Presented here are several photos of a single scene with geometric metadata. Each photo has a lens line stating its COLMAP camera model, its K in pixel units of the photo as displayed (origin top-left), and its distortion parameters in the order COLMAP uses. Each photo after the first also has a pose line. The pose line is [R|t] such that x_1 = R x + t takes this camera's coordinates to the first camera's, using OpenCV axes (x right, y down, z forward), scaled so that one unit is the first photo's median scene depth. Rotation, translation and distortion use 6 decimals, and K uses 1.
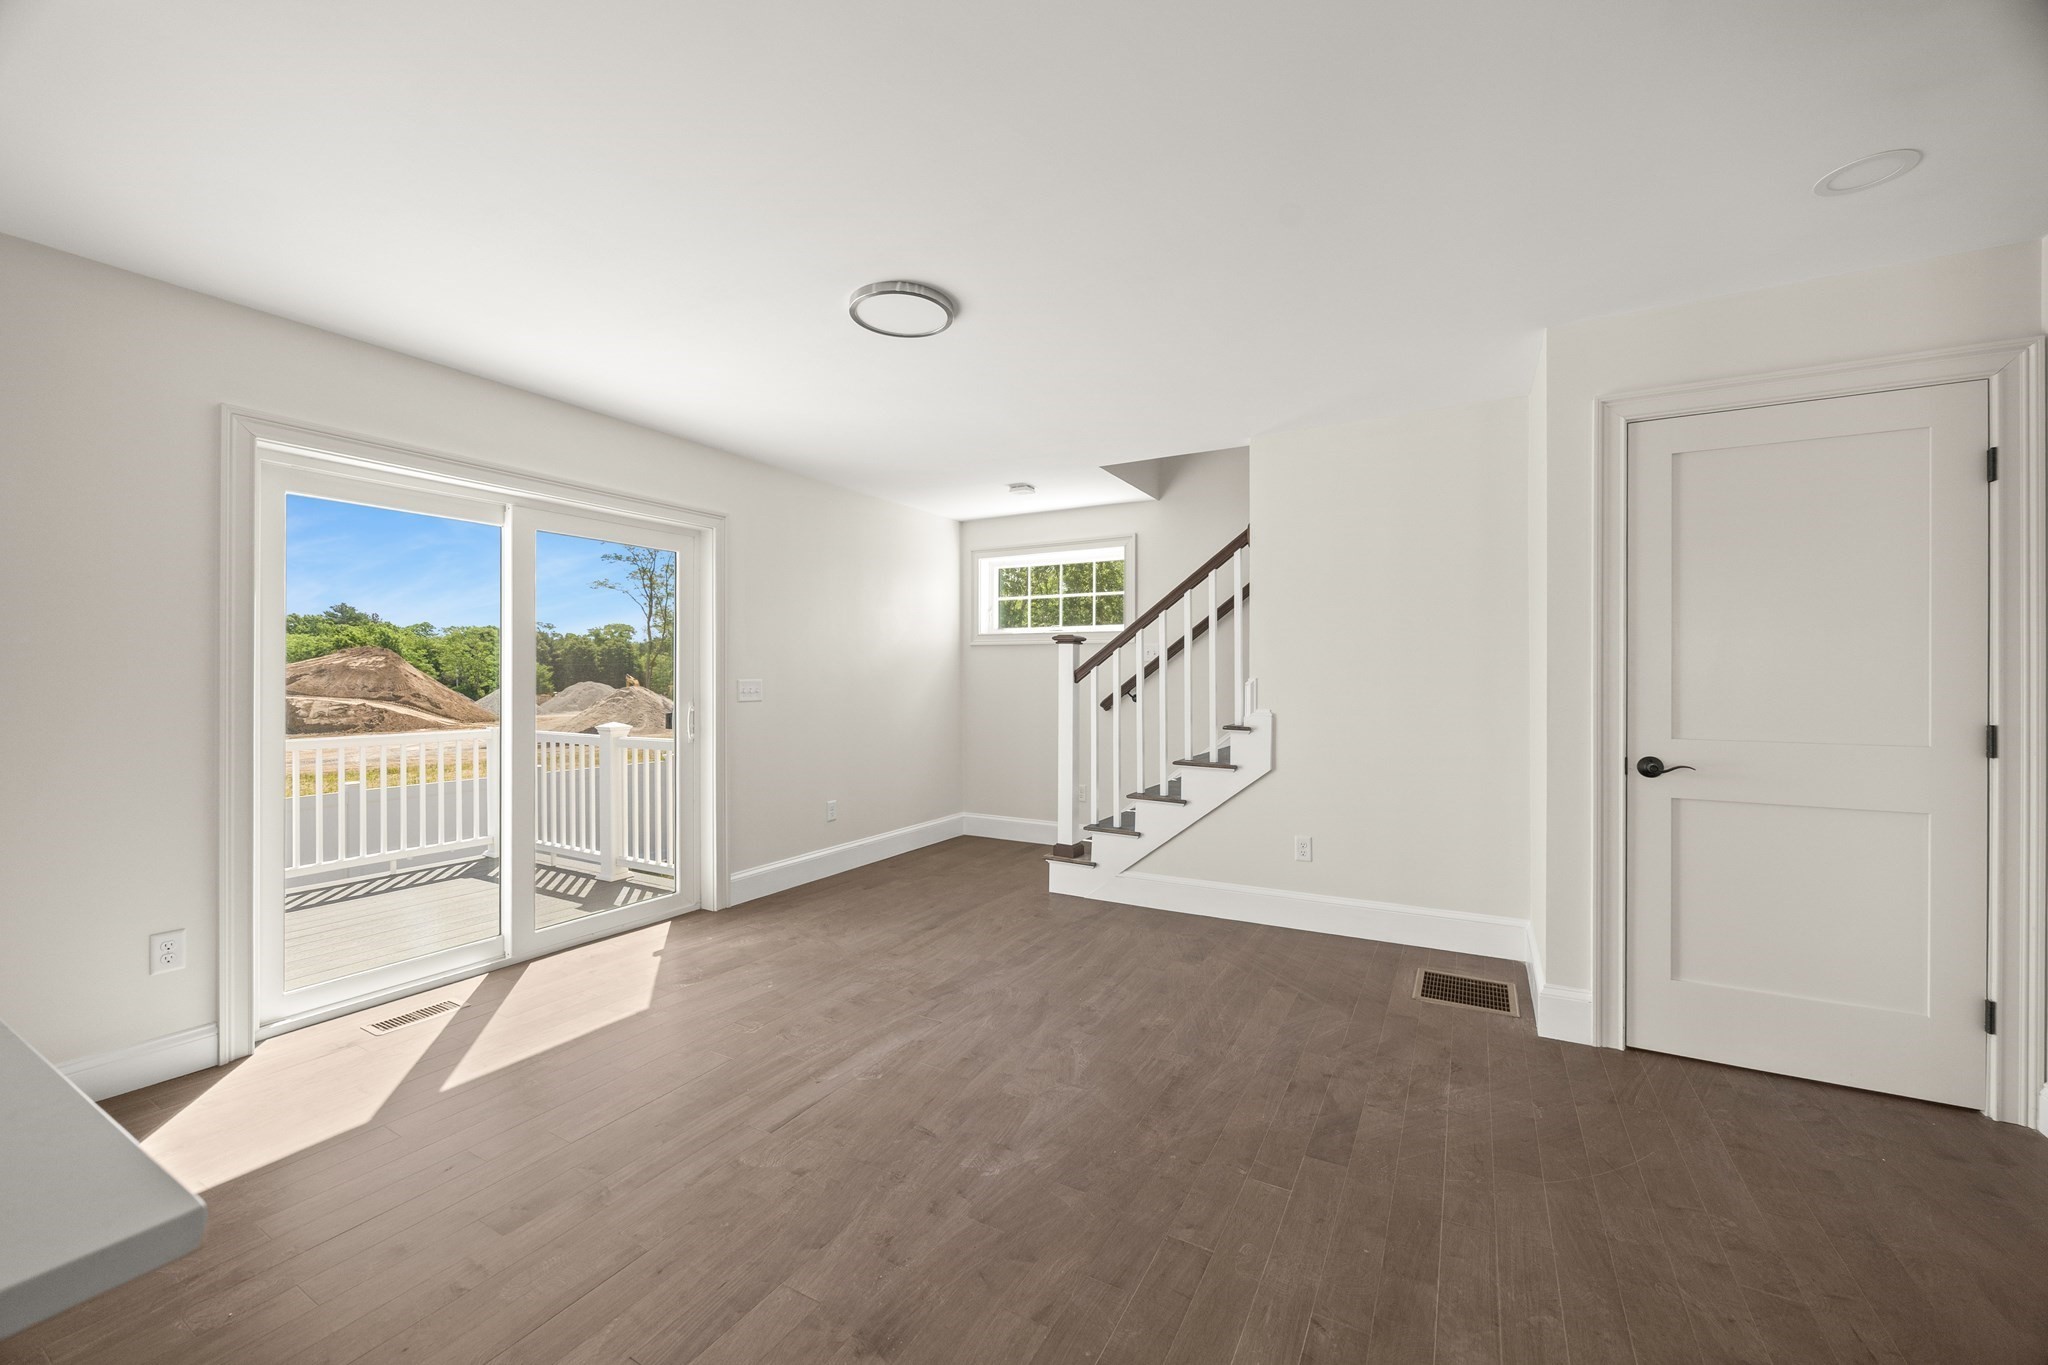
lens RADIAL K [[794.4, 0, 1020.9], [0, 794.4, 674.8], [0, 0, 1]] dist [-0.002375, -0.000221]
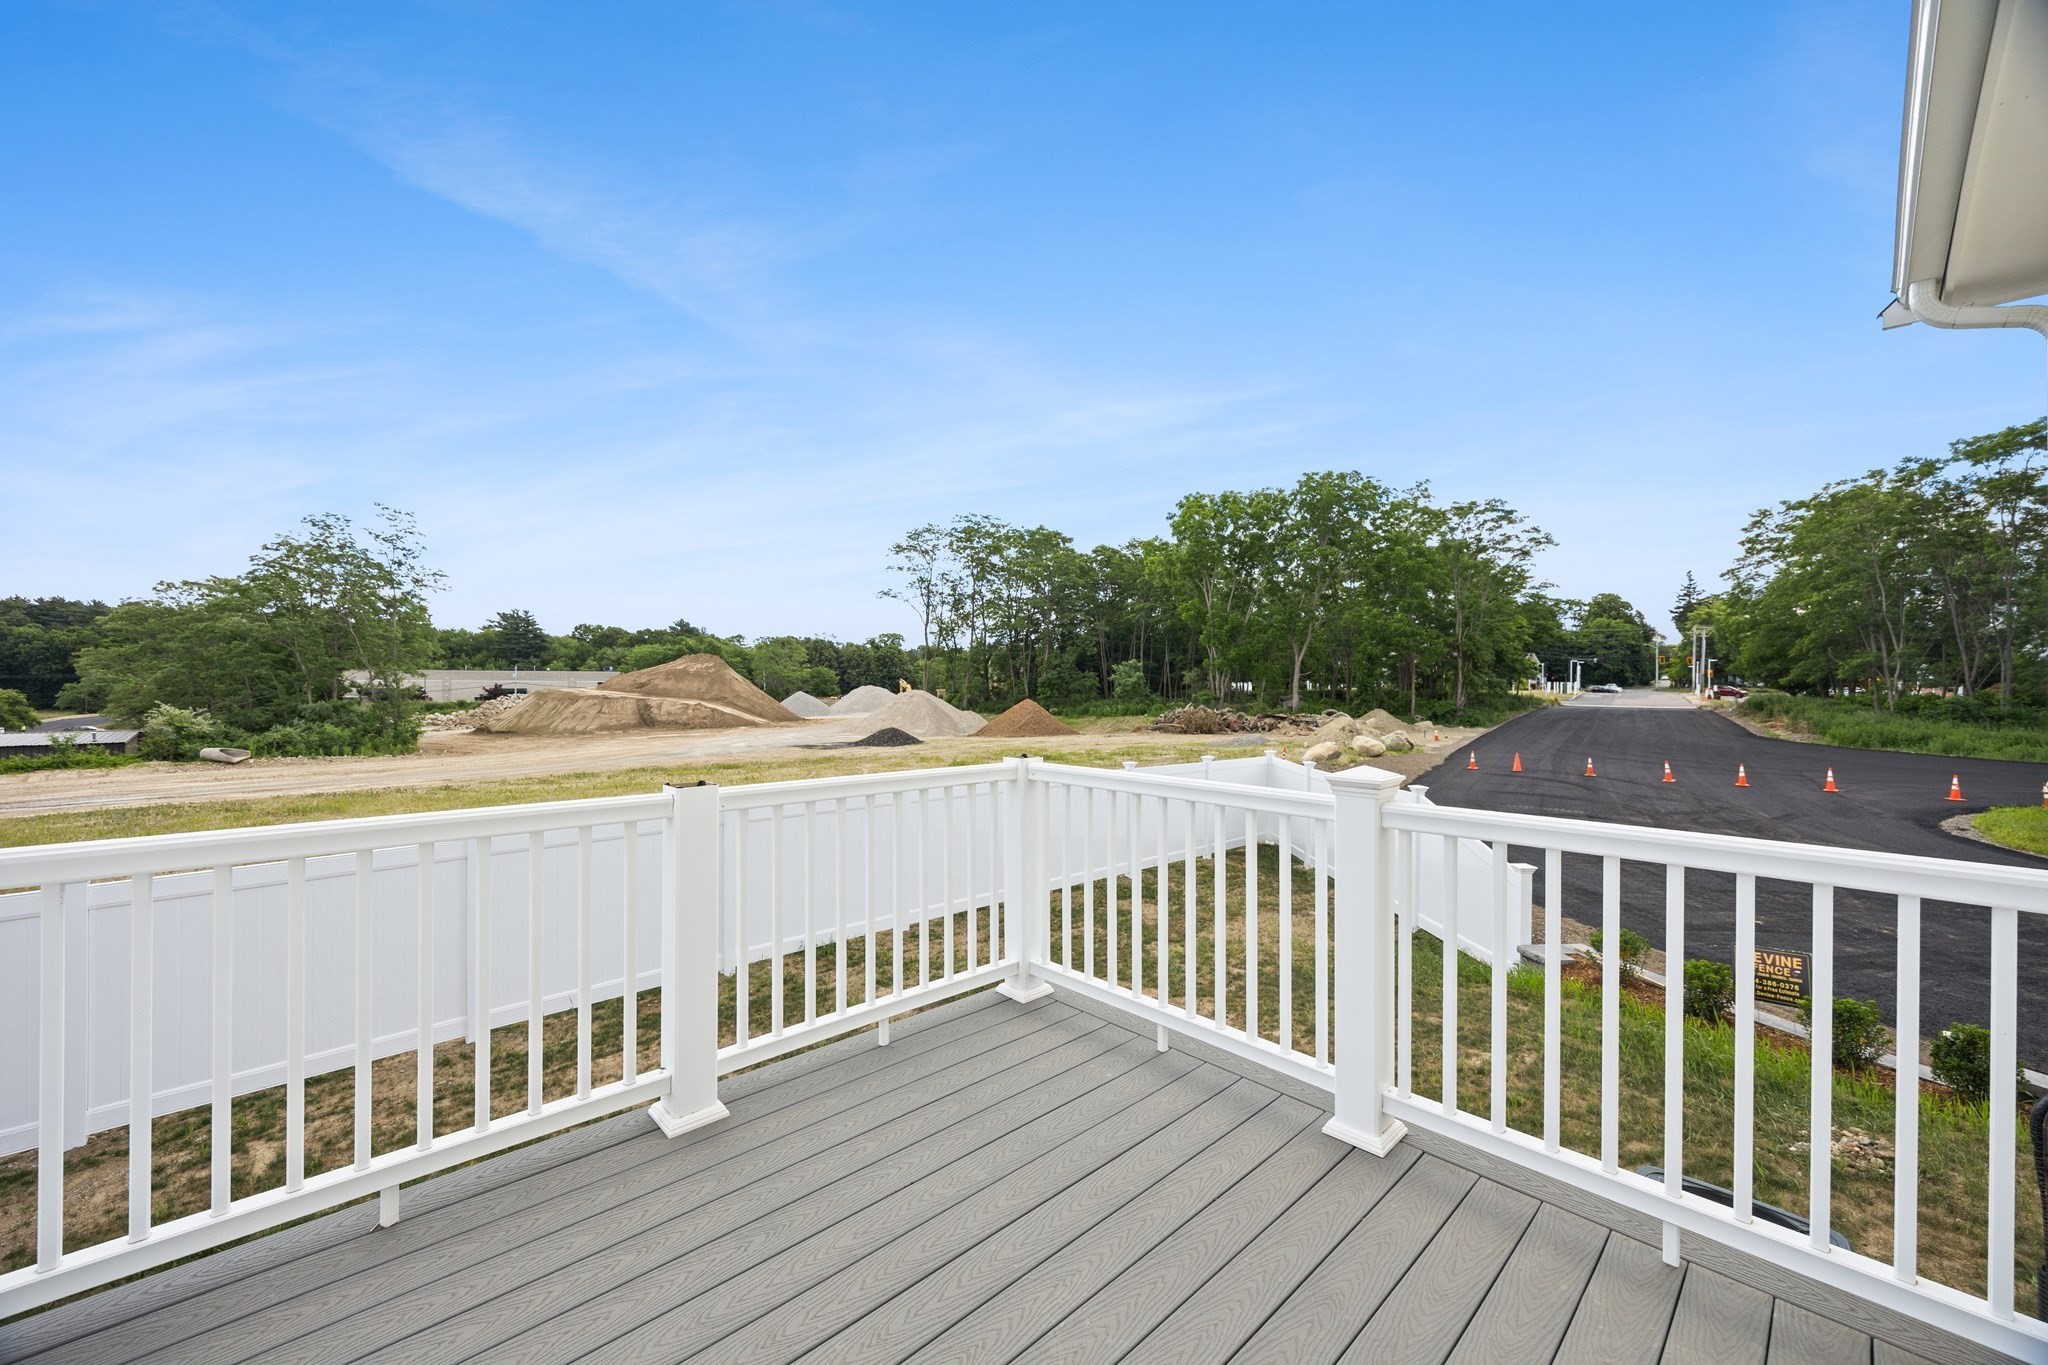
lens RADIAL K [[788.3, 0, 1016.8], [0, 788.3, 682.2], [0, 0, 1]] dist [-0.000797, 0.000131]
pose [[0.954449, 0.004319, -0.298344, -0.634807], [-0.003839, 0.999990, 0.002193, 0.014915], [0.298350, -0.000948, 0.954456, 0.614763]]
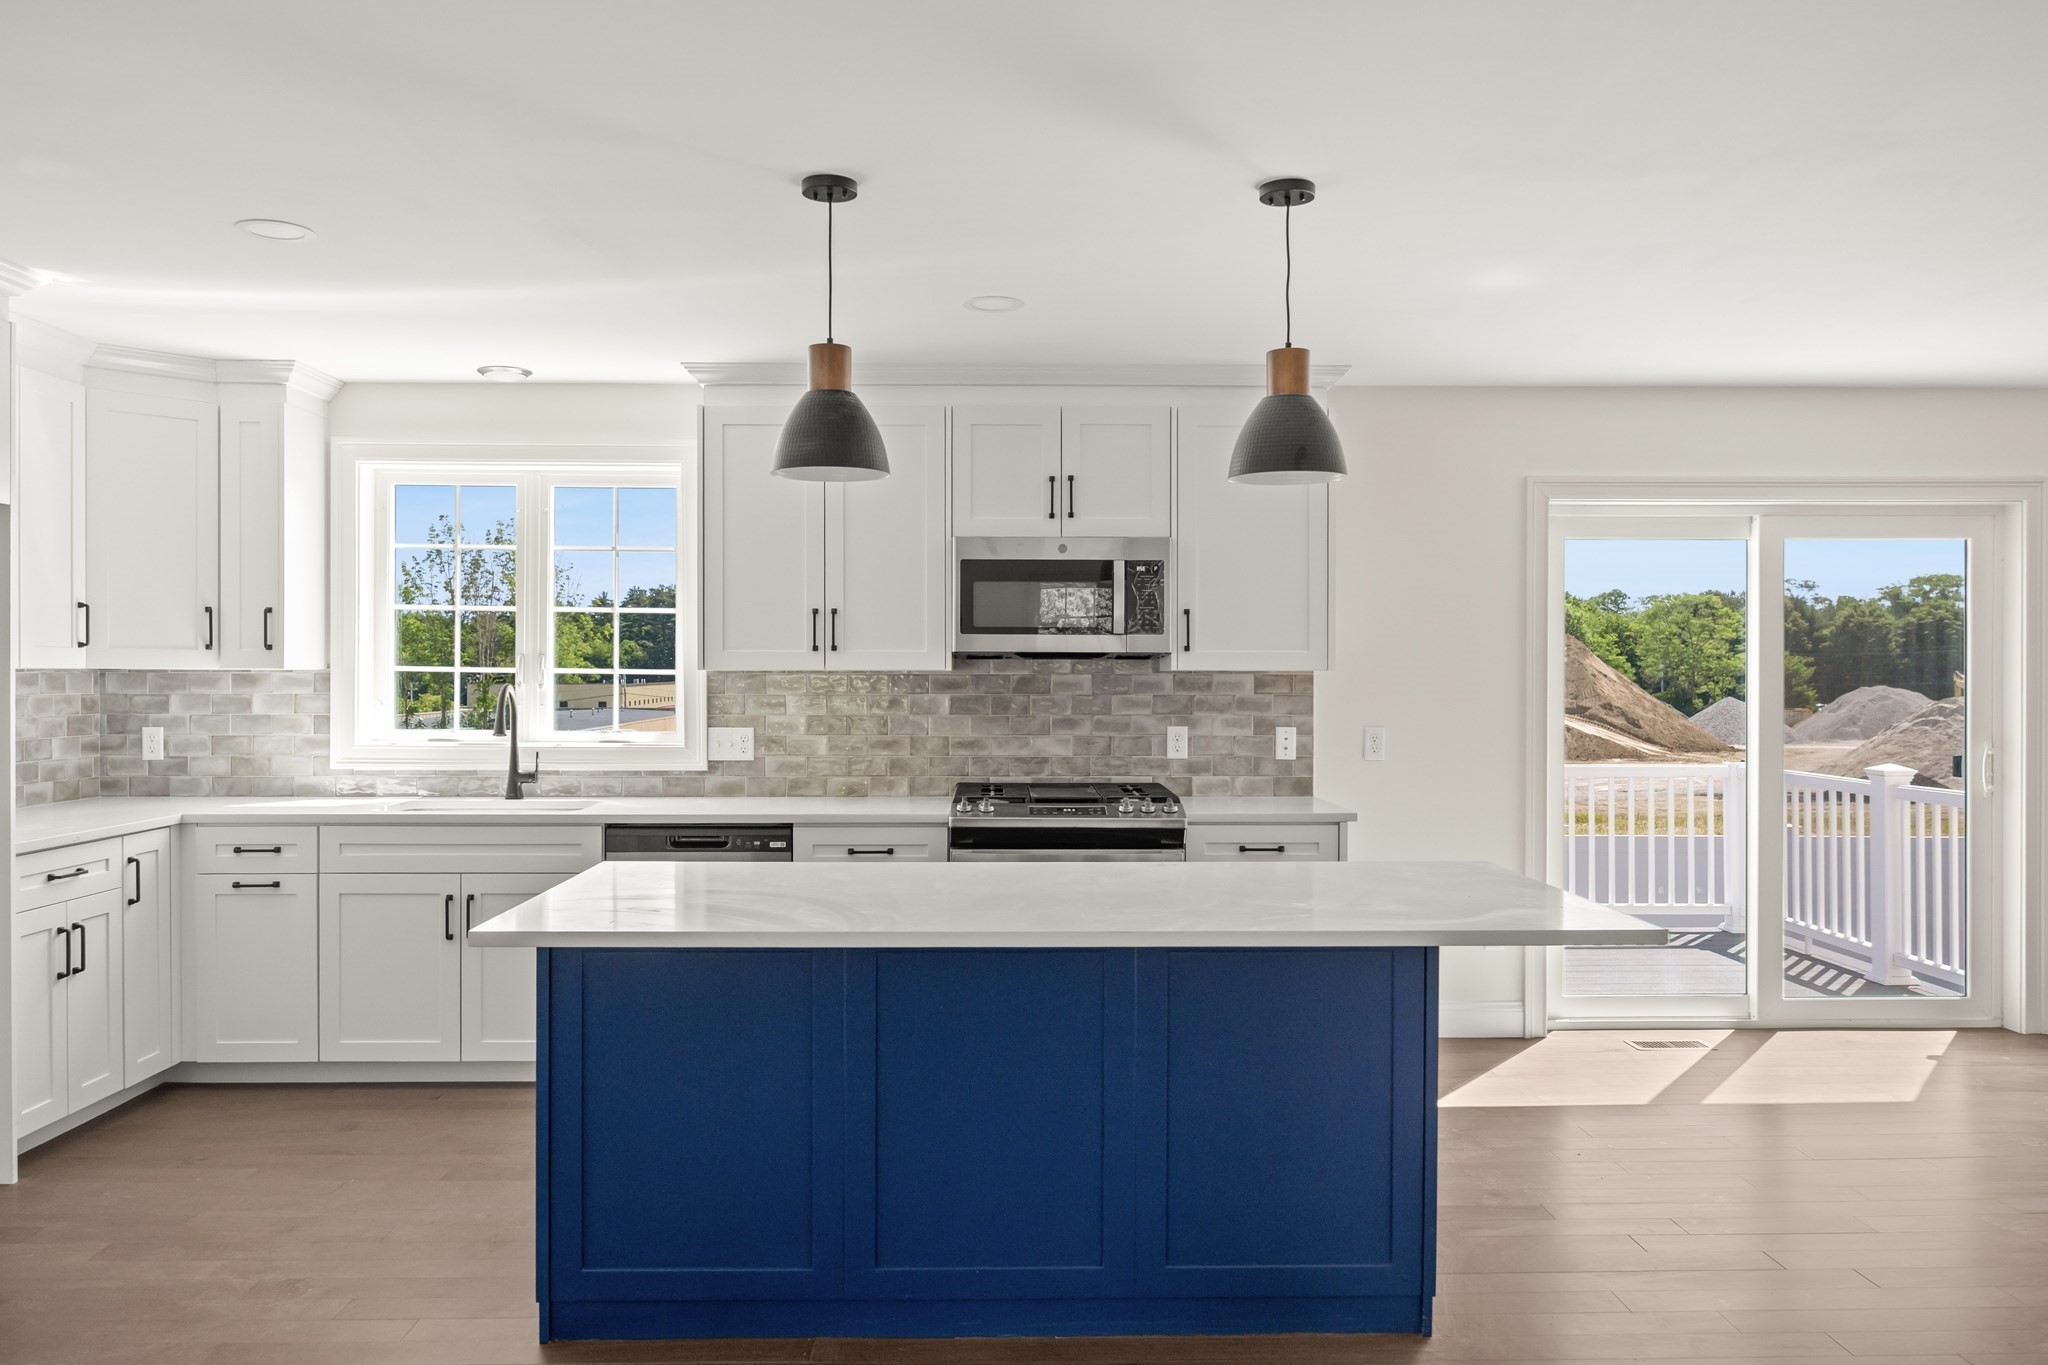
lens RADIAL K [[1471.1, 0, 1012.1], [0, 1471.1, 677.1], [0, 0, 1]] dist [-0.006132, 0.000982]
pose [[0.512314, 0.000008, -0.858798, 0.260019], [0.003338, 0.999992, 0.002001, -0.028354], [0.858791, -0.003892, 0.512310, -0.425273]]
